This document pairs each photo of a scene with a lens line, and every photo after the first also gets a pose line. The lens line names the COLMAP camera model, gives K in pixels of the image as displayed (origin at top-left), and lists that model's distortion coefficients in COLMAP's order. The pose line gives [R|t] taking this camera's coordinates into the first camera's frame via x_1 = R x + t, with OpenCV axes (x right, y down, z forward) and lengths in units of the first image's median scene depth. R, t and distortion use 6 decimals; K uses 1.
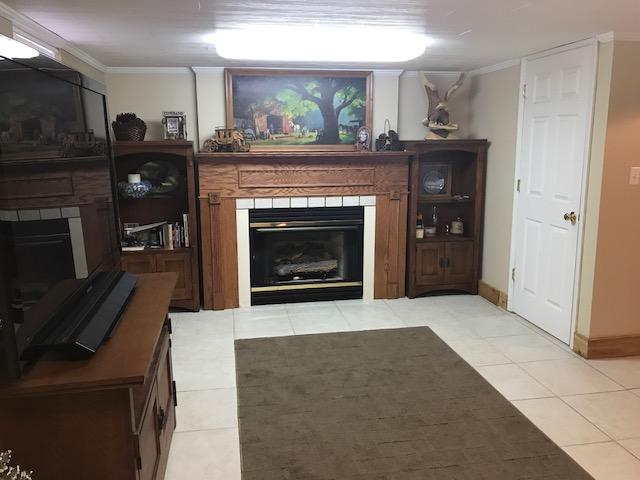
lens RADIAL K [[519.3, 0, 313.6], [0, 519.3, 238.2], [0, 0, 1]] dist [0.023397, -0.025490]
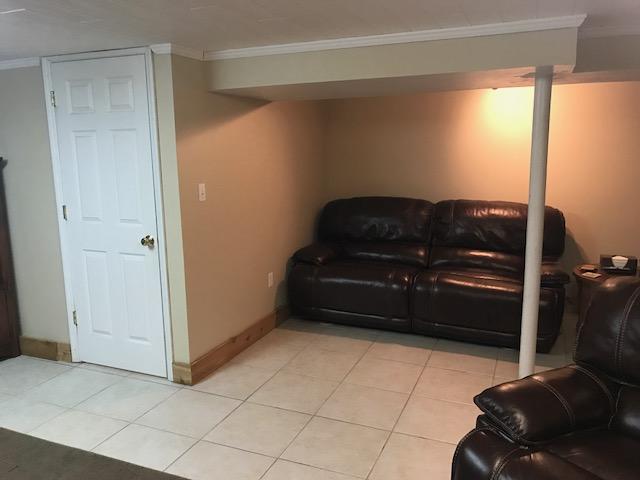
lens RADIAL K [[519.3, 0, 321.0], [0, 519.3, 242.1], [0, 0, 1]] dist [0.023397, -0.025490]
pose [[0.531490, -0.142809, 0.834939, -0.088265], [0.164079, 0.984374, 0.063922, -0.039622], [-0.831021, 0.103022, 0.546617, 0.206384]]
